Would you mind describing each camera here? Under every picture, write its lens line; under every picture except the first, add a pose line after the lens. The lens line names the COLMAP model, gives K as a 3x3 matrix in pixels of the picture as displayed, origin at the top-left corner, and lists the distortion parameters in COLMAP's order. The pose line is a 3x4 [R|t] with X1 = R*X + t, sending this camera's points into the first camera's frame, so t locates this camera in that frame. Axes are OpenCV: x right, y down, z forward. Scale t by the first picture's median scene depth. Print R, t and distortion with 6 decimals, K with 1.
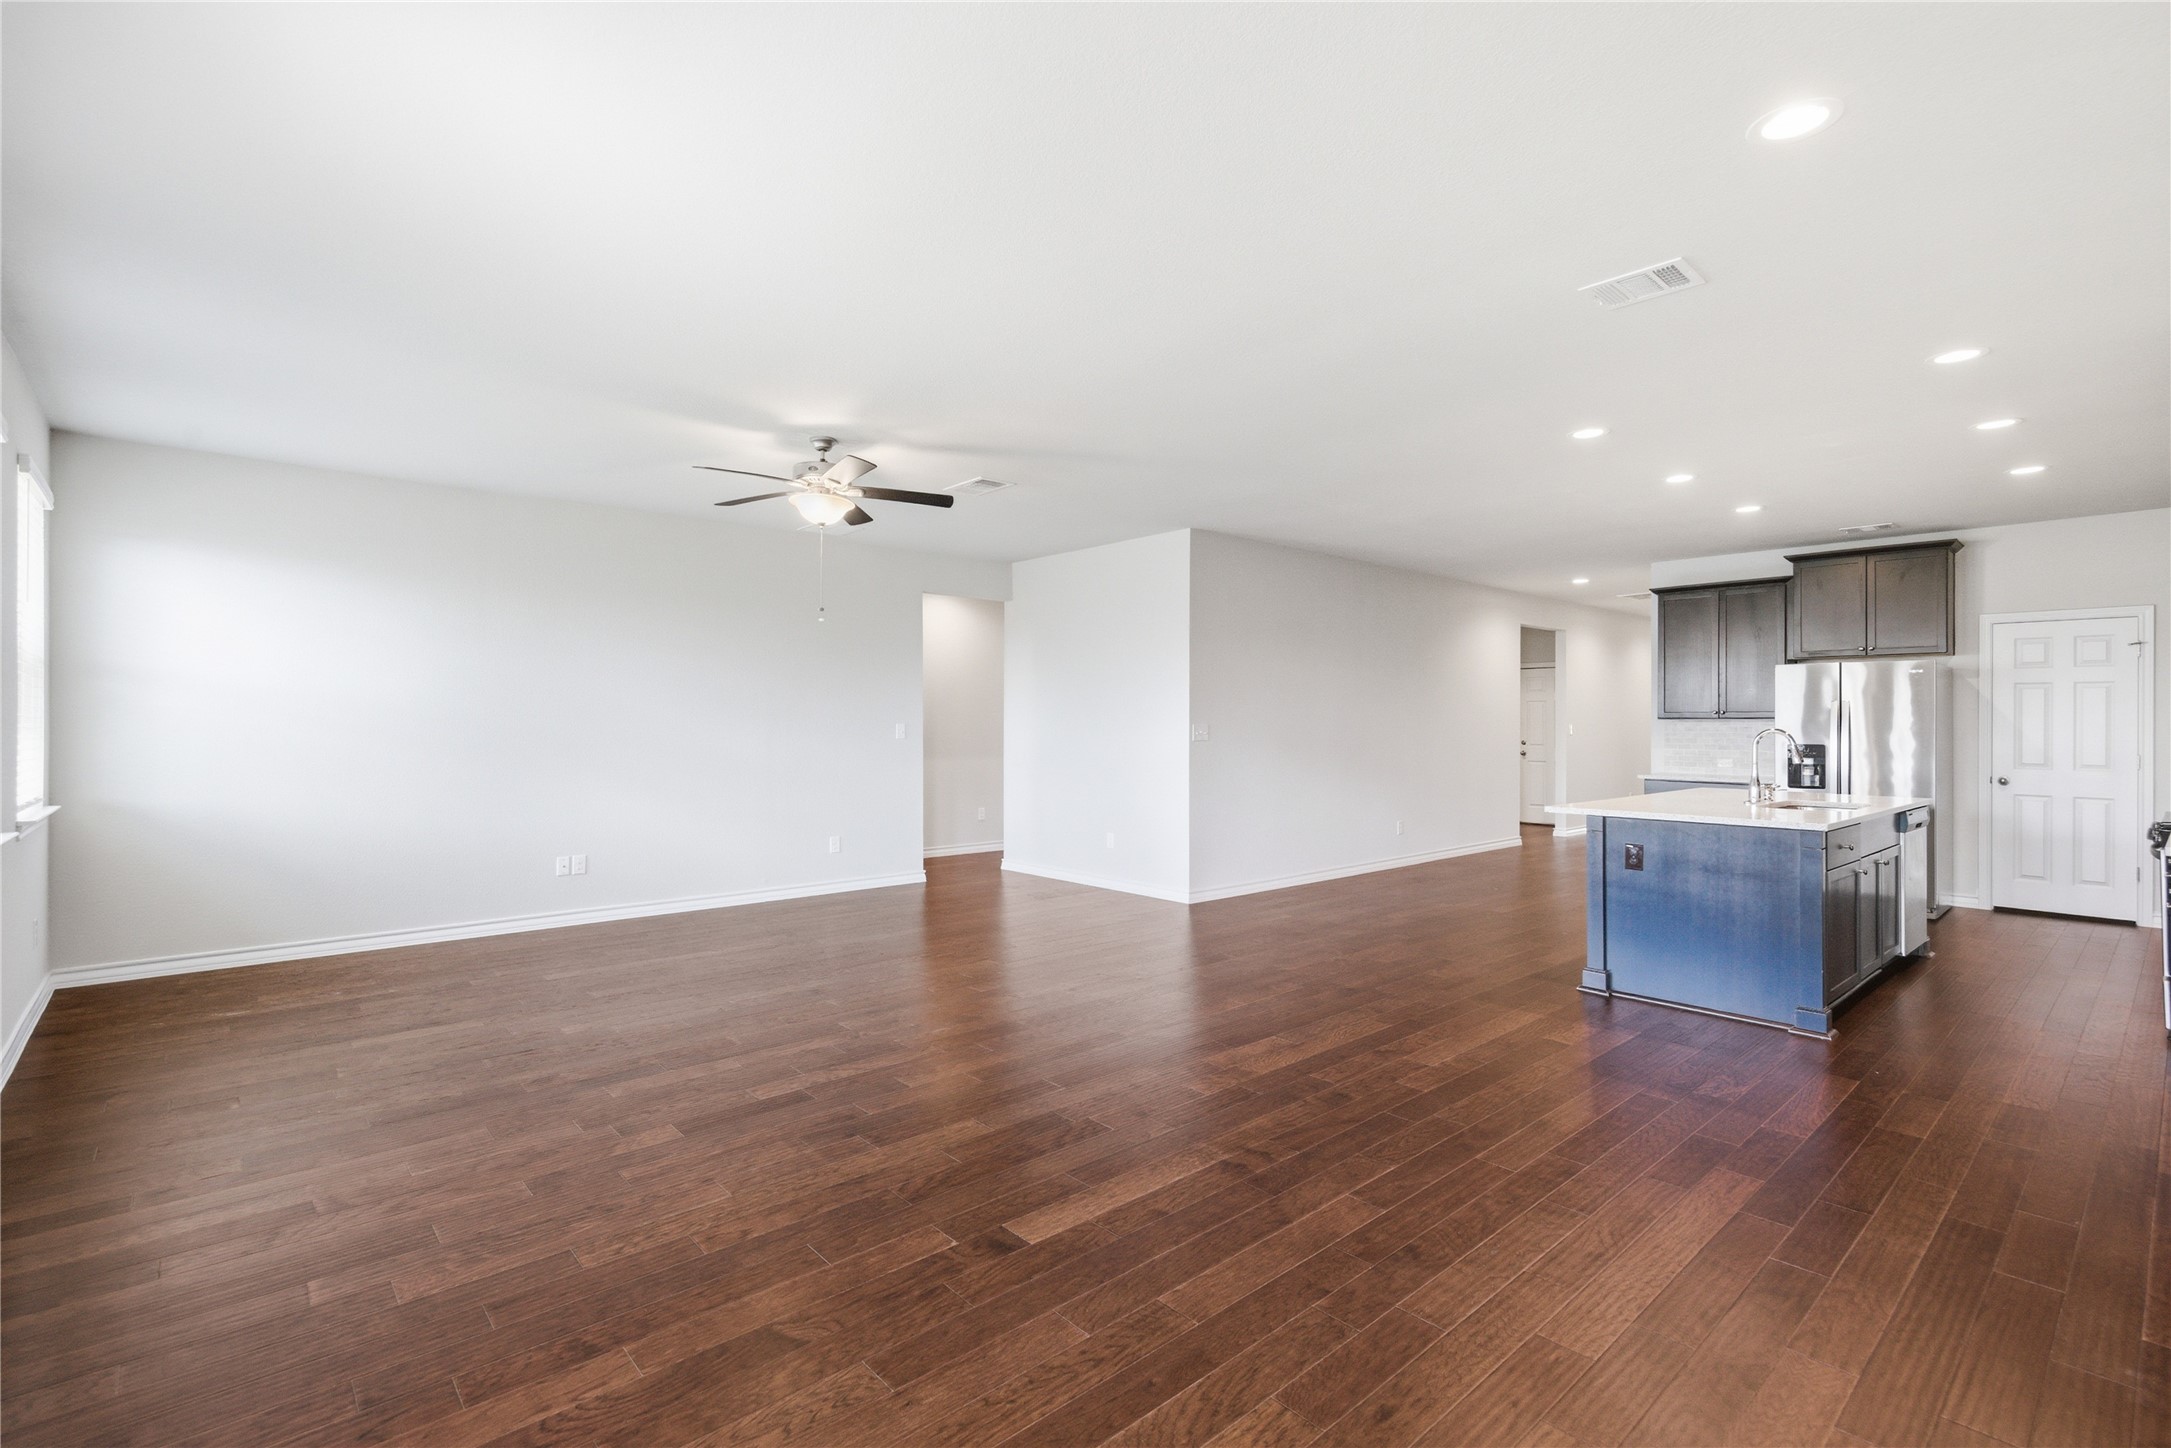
lens RADIAL K [[989.2, 0, 1082.1], [0, 989.2, 713.0], [0, 0, 1]] dist [0.011187, -0.000284]
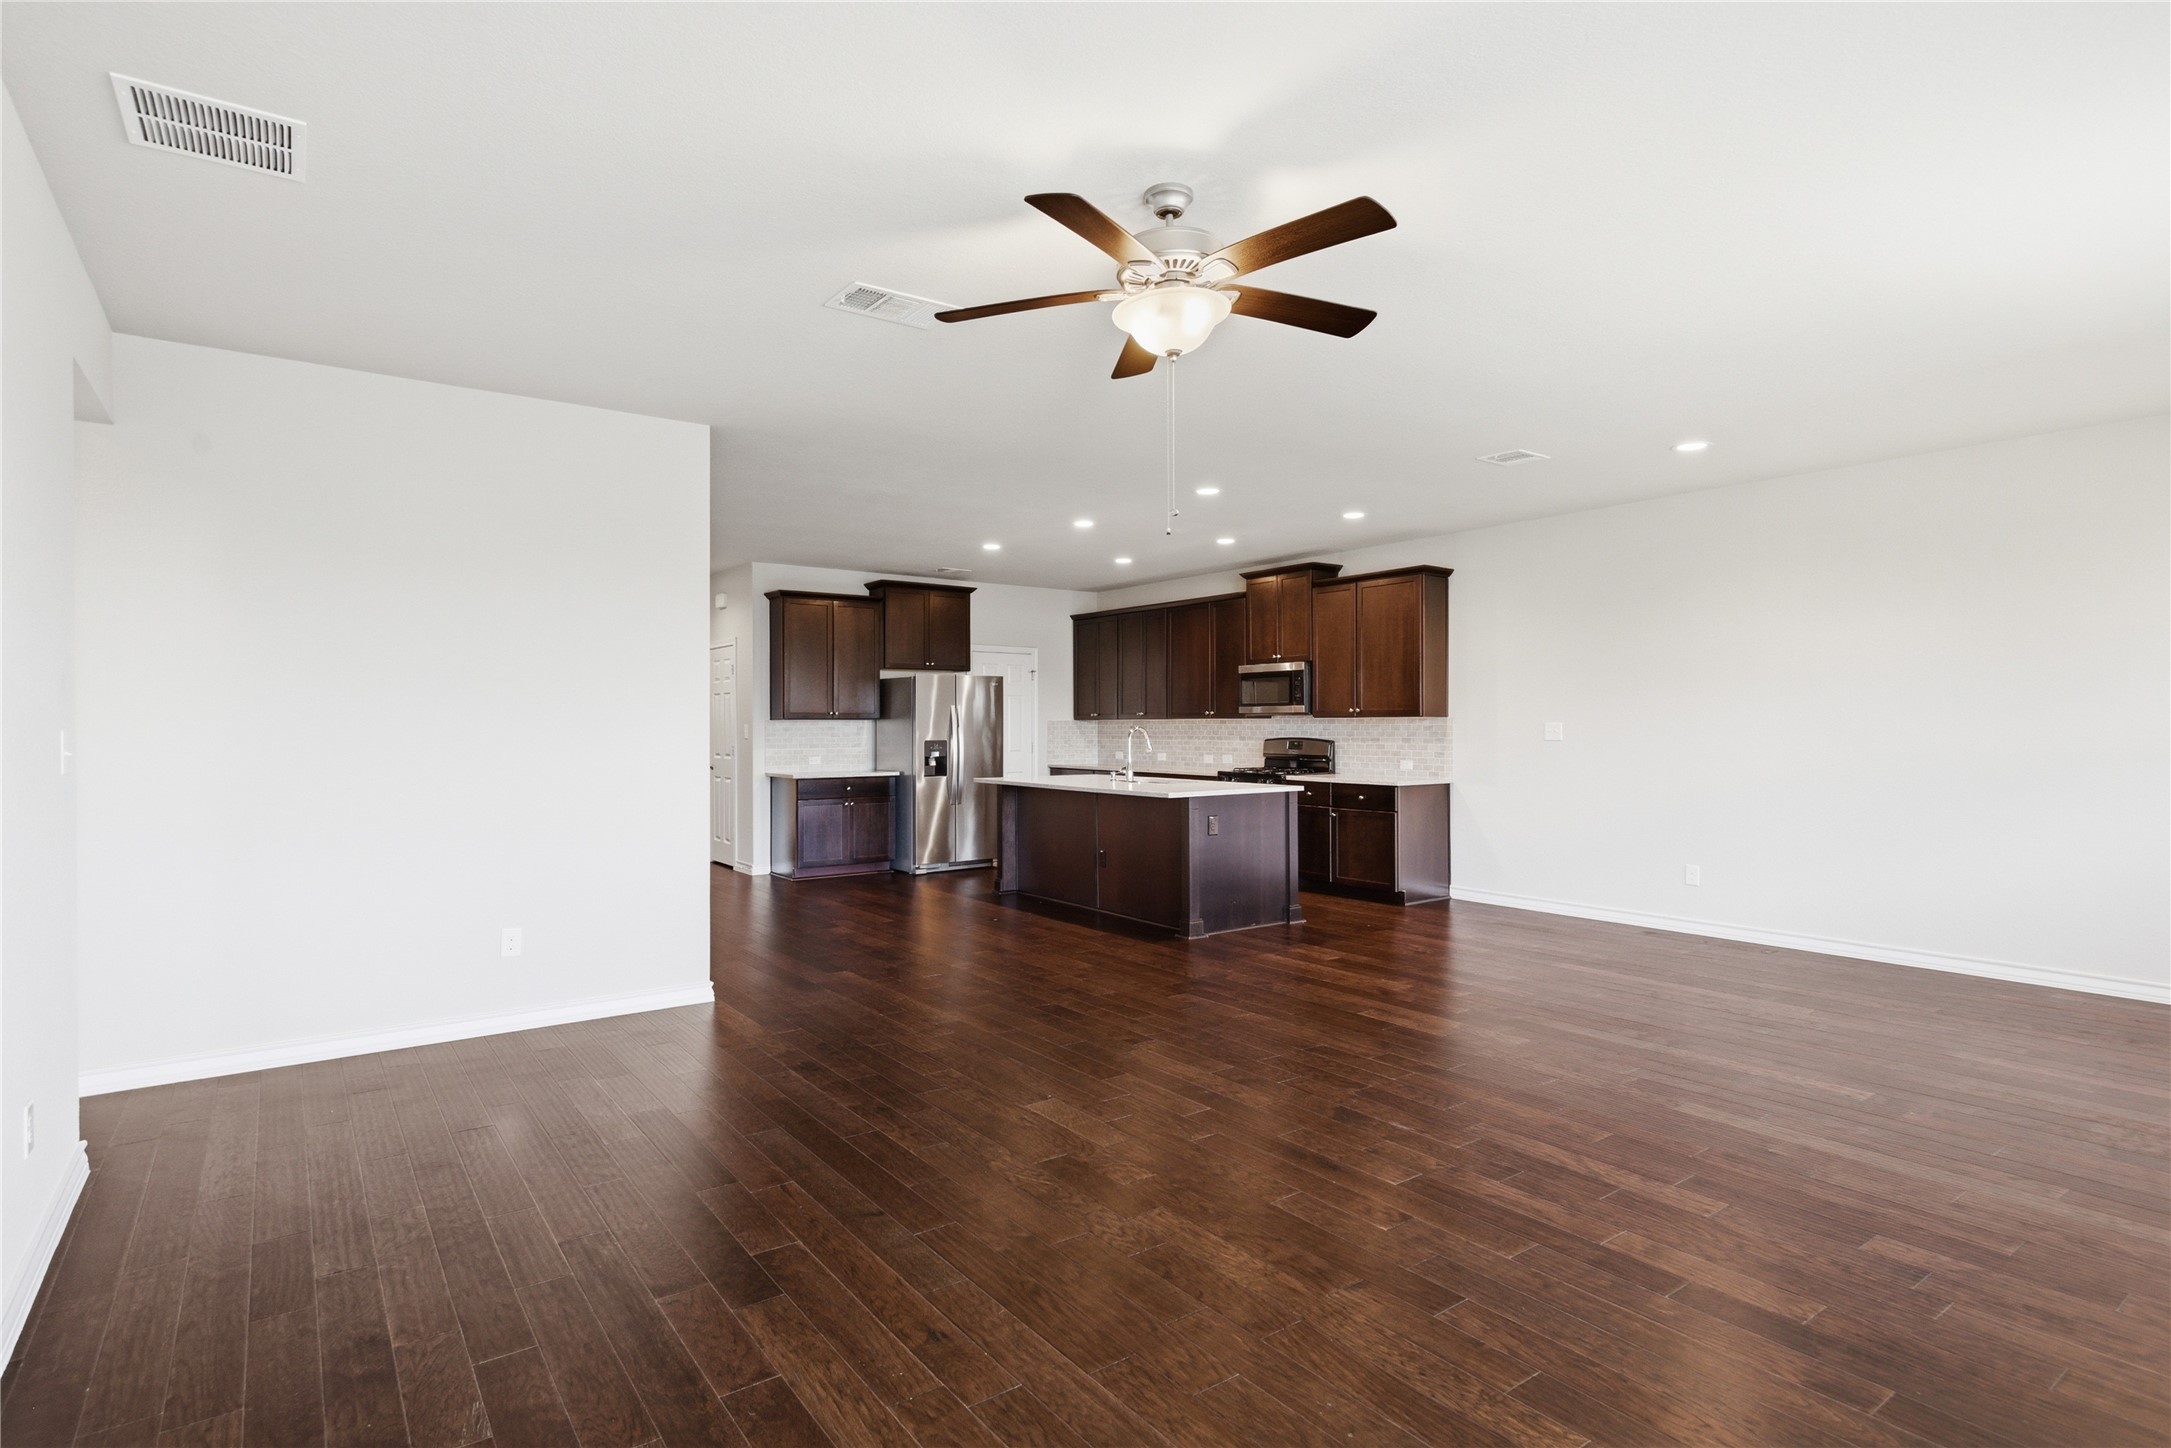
lens RADIAL K [[1099.8, 0, 1085.5], [0, 1099.8, 724.0], [0, 0, 1]] dist [0.003962, 0.000192]
pose [[0.096963, -0.003105, 0.995283, -0.877471], [-0.005957, 0.999975, 0.003700, 0.007618], [-0.995270, -0.006288, 0.096942, 1.009372]]
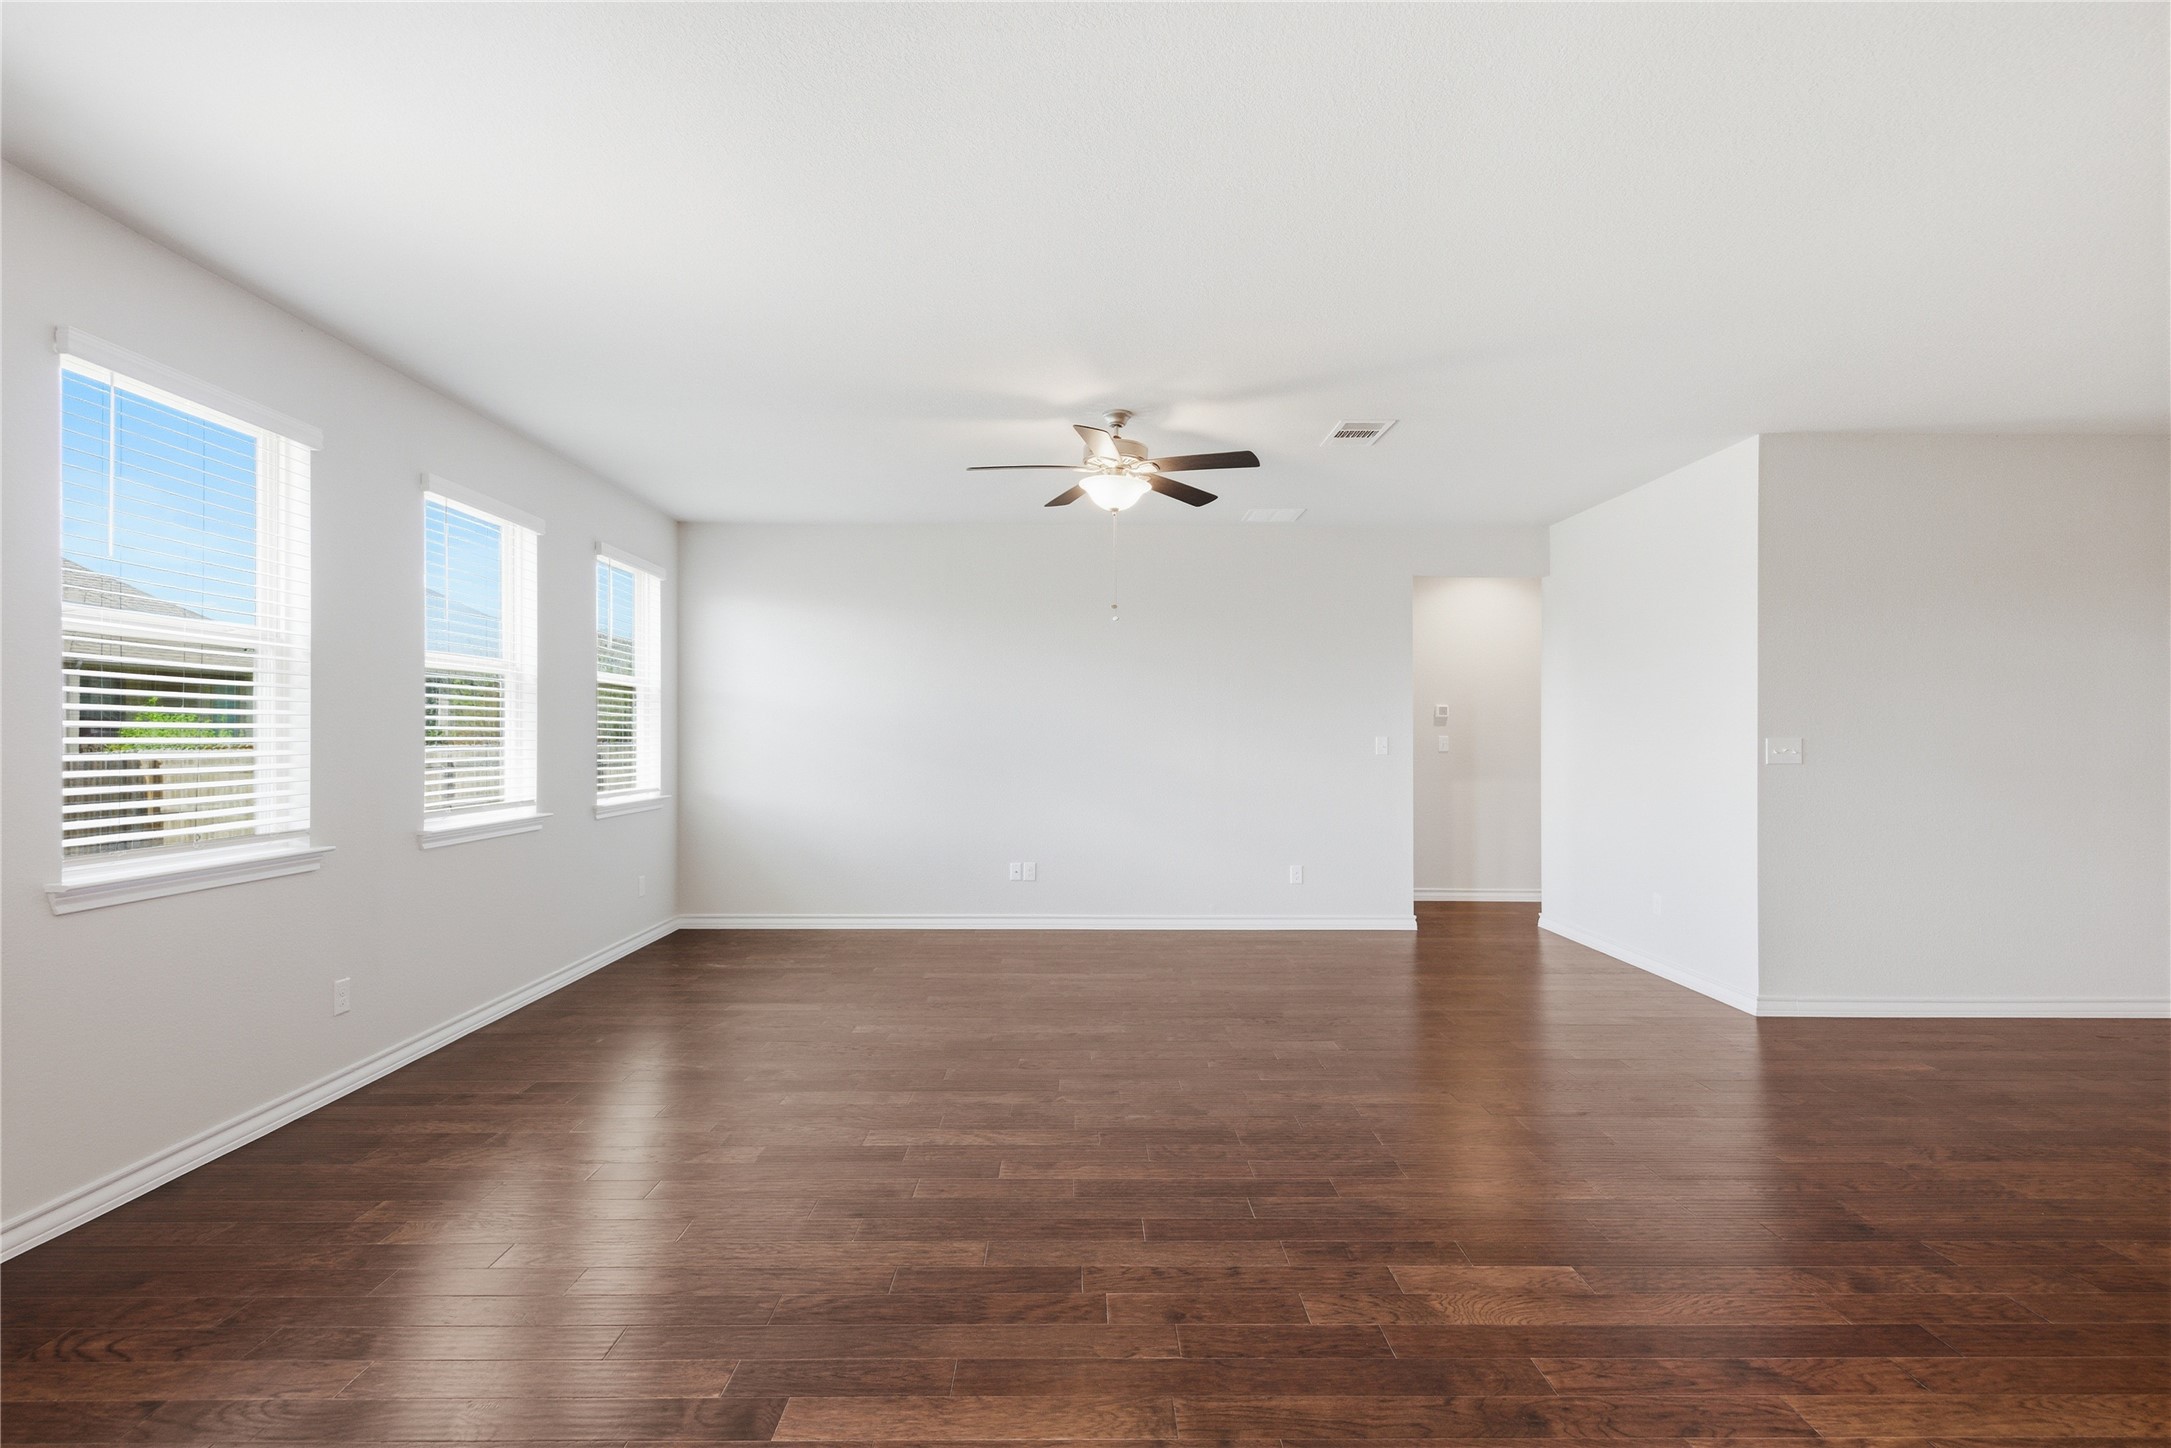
lens RADIAL K [[1026.9, 0, 1081.7], [0, 1026.9, 729.8], [0, 0, 1]] dist [0.005916, -0.000123]
pose [[0.753586, -0.002681, -0.657344, 0.322909], [0.004939, 0.999987, 0.001583, 0.003310], [0.657331, -0.004440, 0.753589, 0.296529]]
